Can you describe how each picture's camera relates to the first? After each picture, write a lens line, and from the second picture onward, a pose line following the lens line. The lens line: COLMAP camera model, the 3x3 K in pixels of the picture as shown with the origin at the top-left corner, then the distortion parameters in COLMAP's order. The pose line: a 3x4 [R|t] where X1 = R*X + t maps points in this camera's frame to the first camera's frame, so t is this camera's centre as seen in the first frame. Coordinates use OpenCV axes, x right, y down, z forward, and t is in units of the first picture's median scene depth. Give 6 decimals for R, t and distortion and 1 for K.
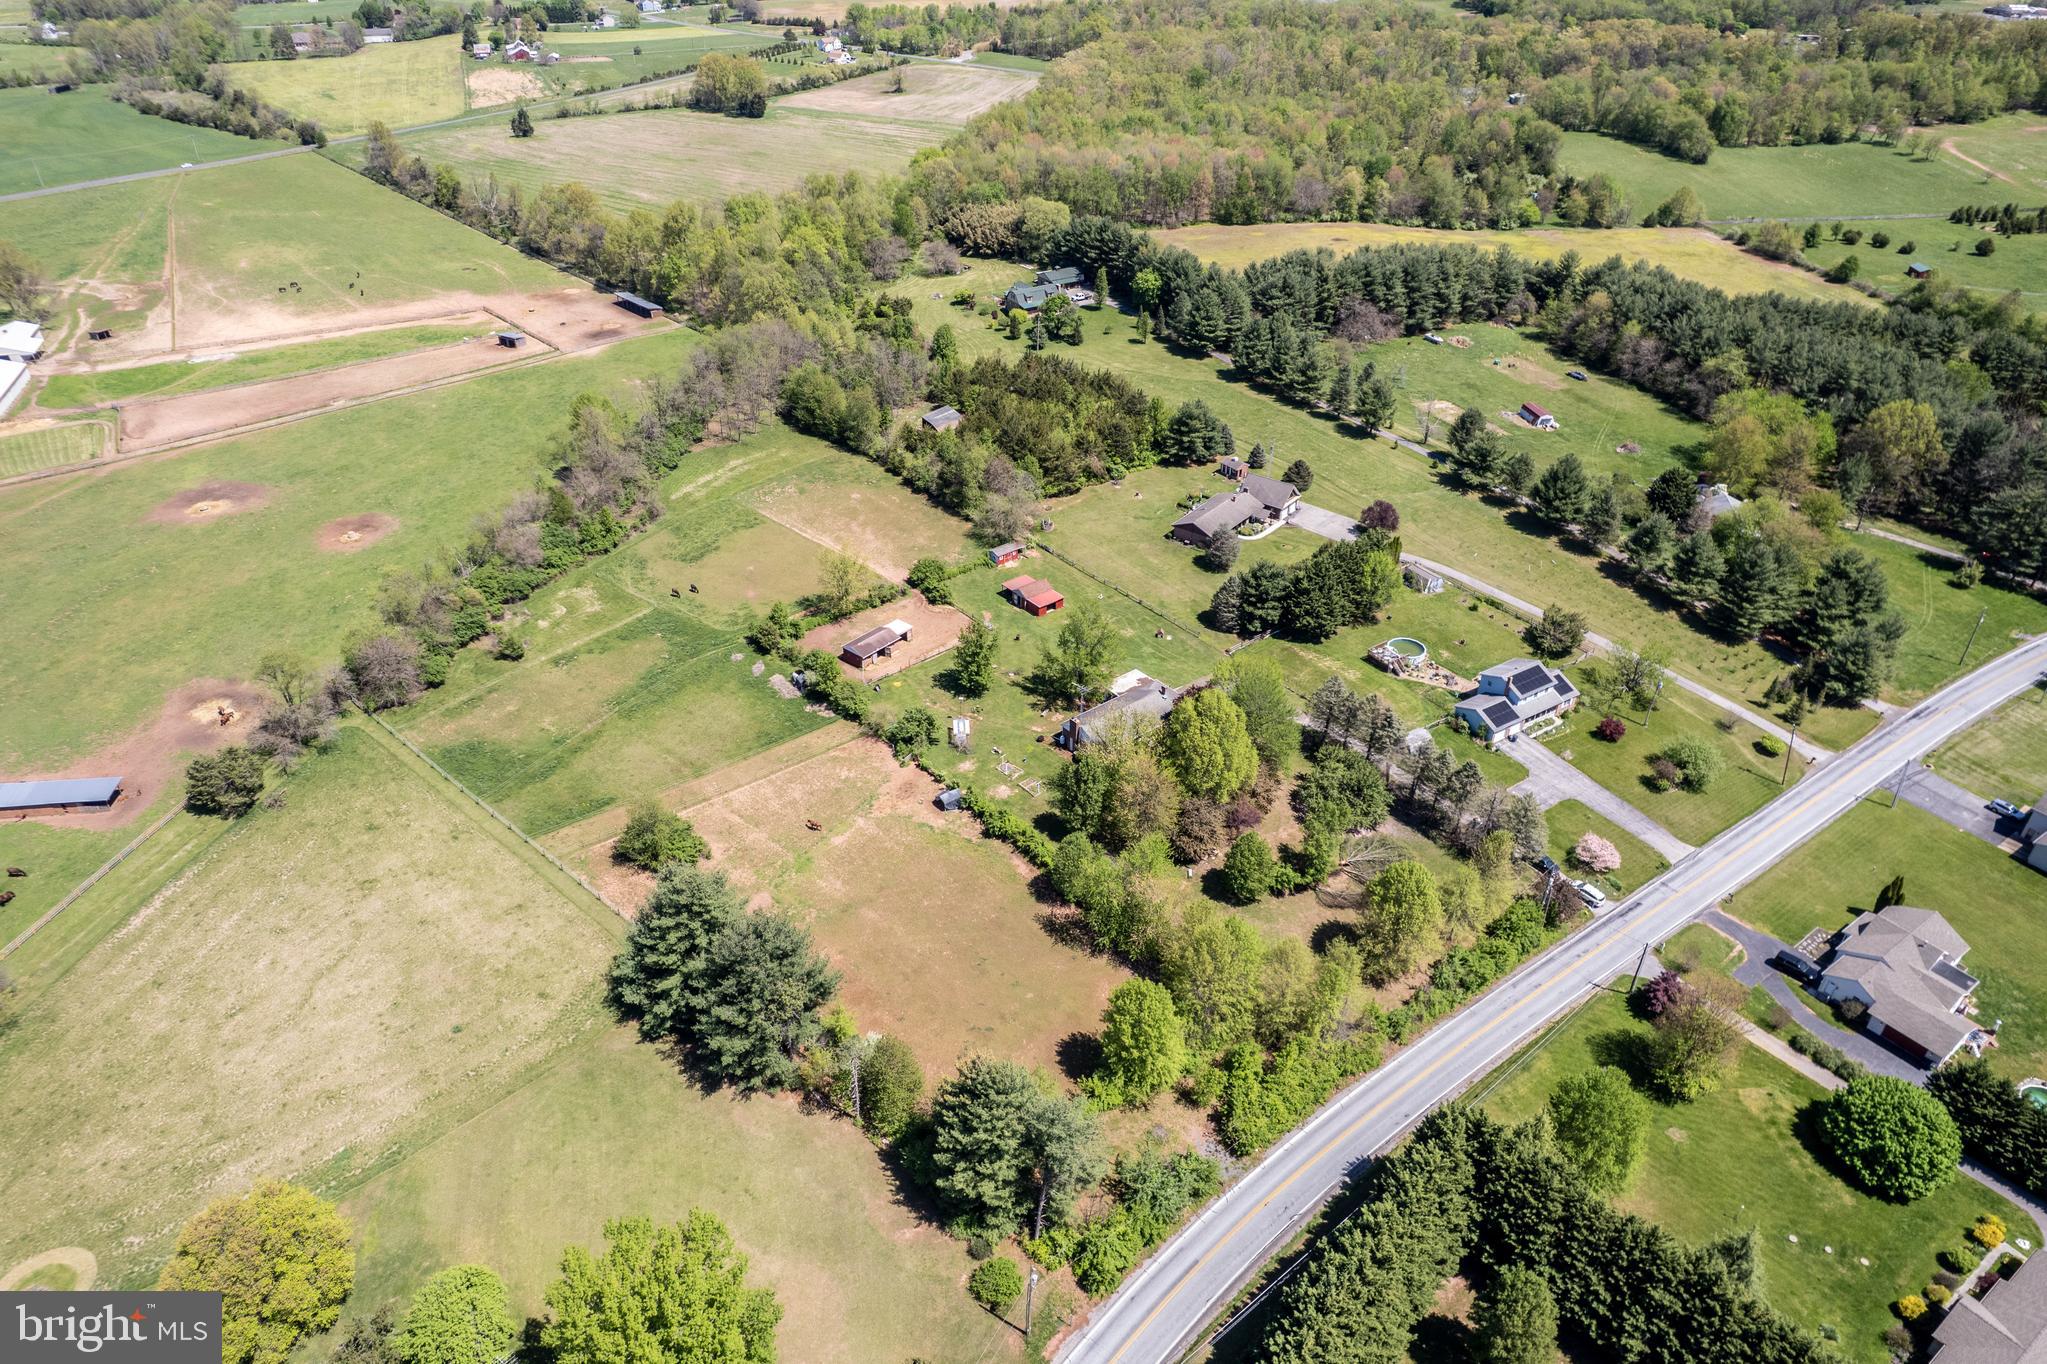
lens RADIAL K [[1314.3, 0, 1035.1], [0, 1314.3, 682.2], [0, 0, 1]] dist [-0.078016, 0.072146]
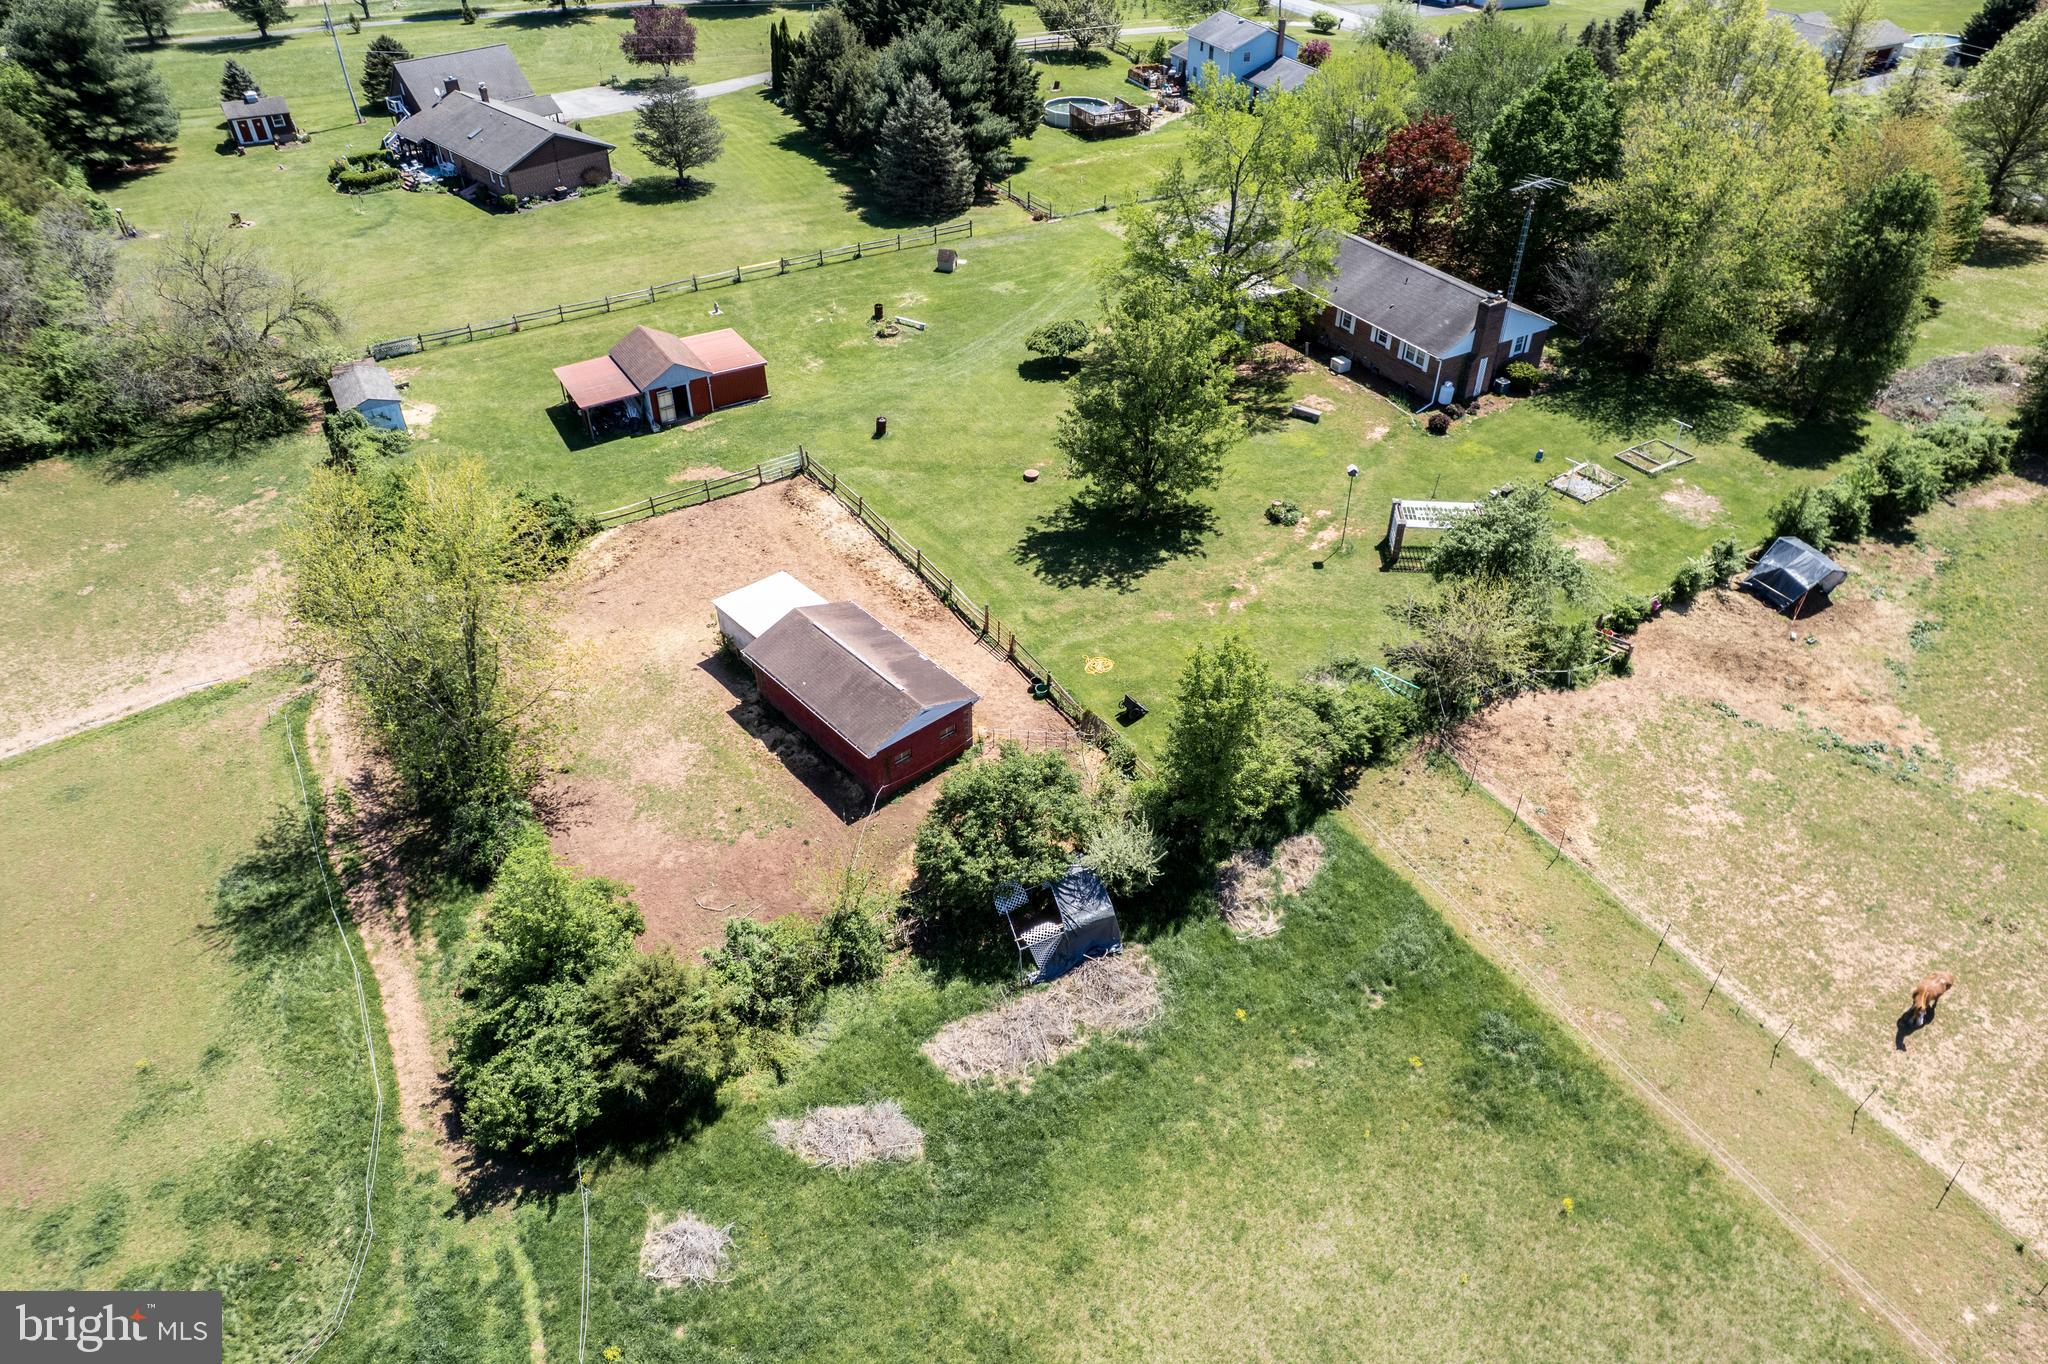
lens RADIAL K [[1314.8, 0, 1024.0], [0, 1314.8, 682.0], [0, 0, 1]] dist [-0.074256, 0.064774]
pose [[0.145716, -0.617487, 0.772966, -0.300892], [0.540000, 0.704297, 0.460832, -0.121093], [-0.828955, 0.350251, 0.436070, 0.859856]]
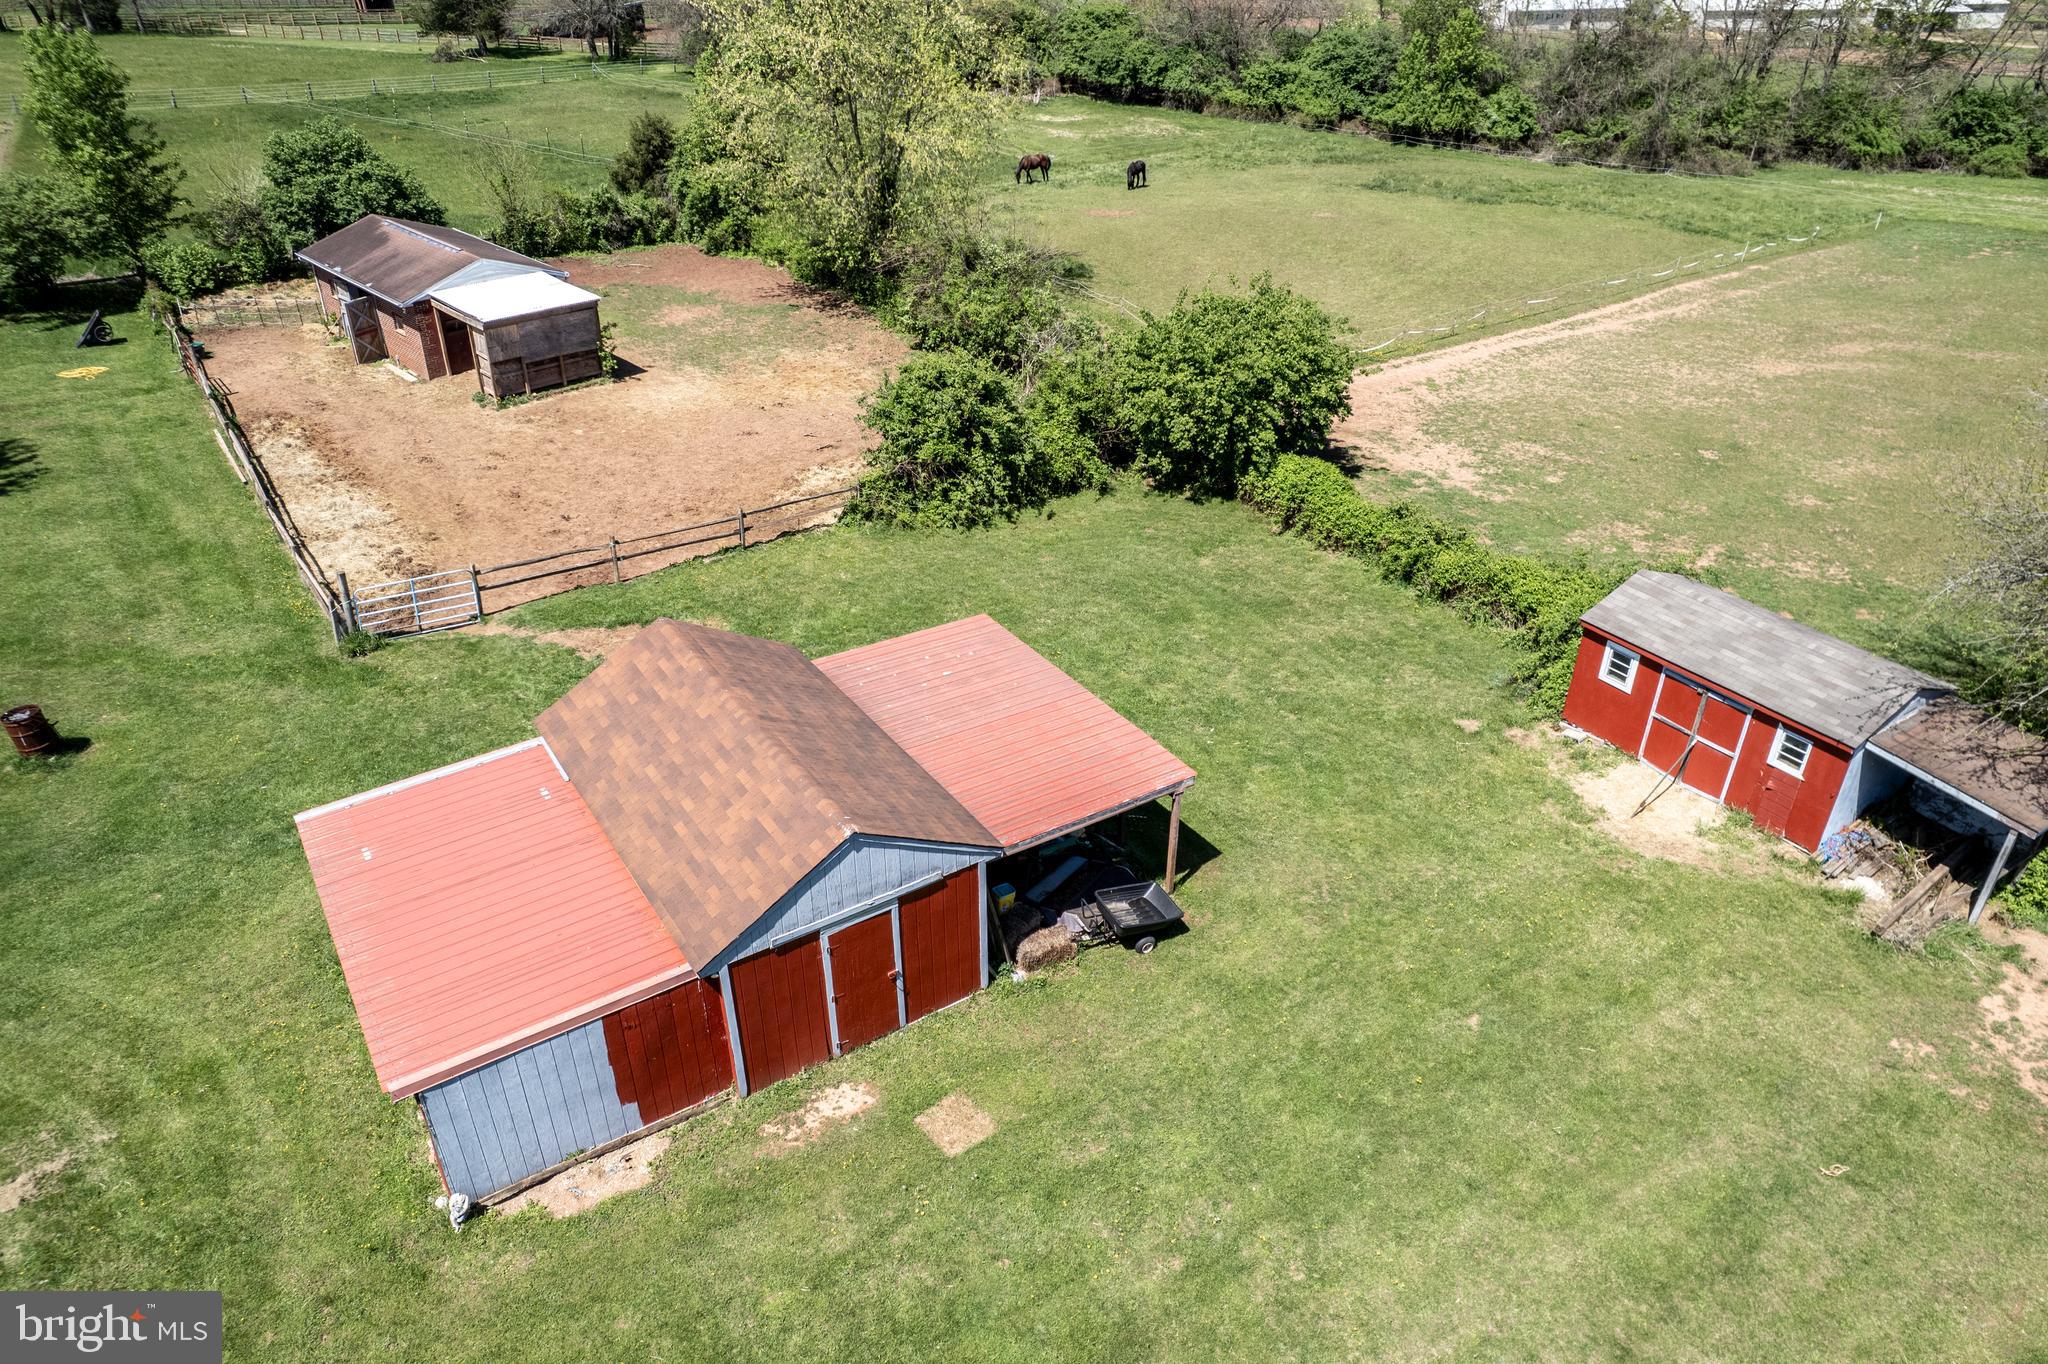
lens RADIAL K [[1328.0, 0, 1027.2], [0, 1328.0, 679.8], [0, 0, 1]] dist [-0.078638, 0.072262]
pose [[-0.098960, 0.508723, -0.855224, 0.063927], [-0.553588, 0.686025, 0.472133, -0.127580], [0.826890, 0.520164, 0.213734, 1.049693]]
